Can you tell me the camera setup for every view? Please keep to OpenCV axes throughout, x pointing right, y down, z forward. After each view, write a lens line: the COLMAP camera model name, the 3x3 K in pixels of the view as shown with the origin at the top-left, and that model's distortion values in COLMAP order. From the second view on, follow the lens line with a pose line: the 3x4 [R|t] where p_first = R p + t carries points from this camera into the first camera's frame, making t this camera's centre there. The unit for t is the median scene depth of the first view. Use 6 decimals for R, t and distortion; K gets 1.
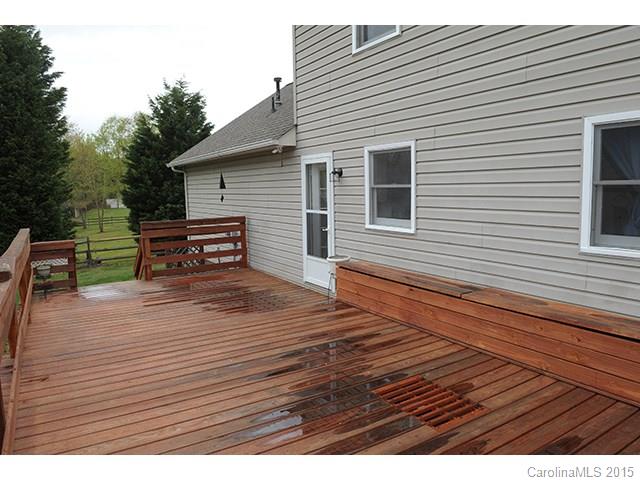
lens RADIAL K [[440.8, 0, 320.0], [0, 440.8, 240.0], [0, 0, 1]] dist [-0.002518, -0.000584]
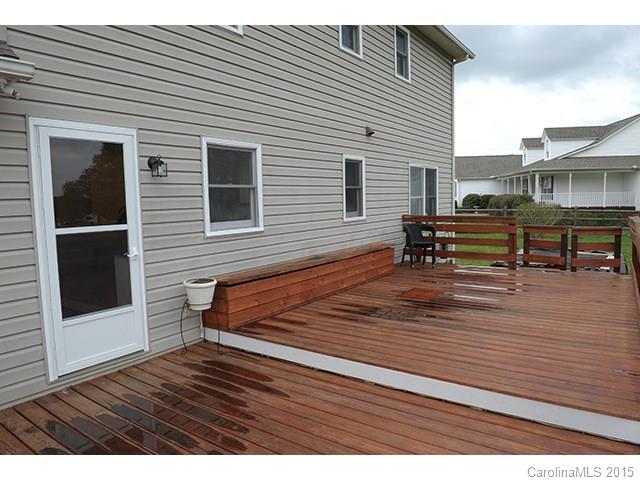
lens RADIAL K [[455.4, 0, 320.0], [0, 455.4, 240.0], [0, 0, 1]] dist [0.002049, -0.000035]
pose [[-0.395162, -0.093439, 0.913847, -0.832011], [0.106422, 0.983458, 0.146575, -0.136022], [-0.912426, 0.155174, -0.378681, 1.255524]]
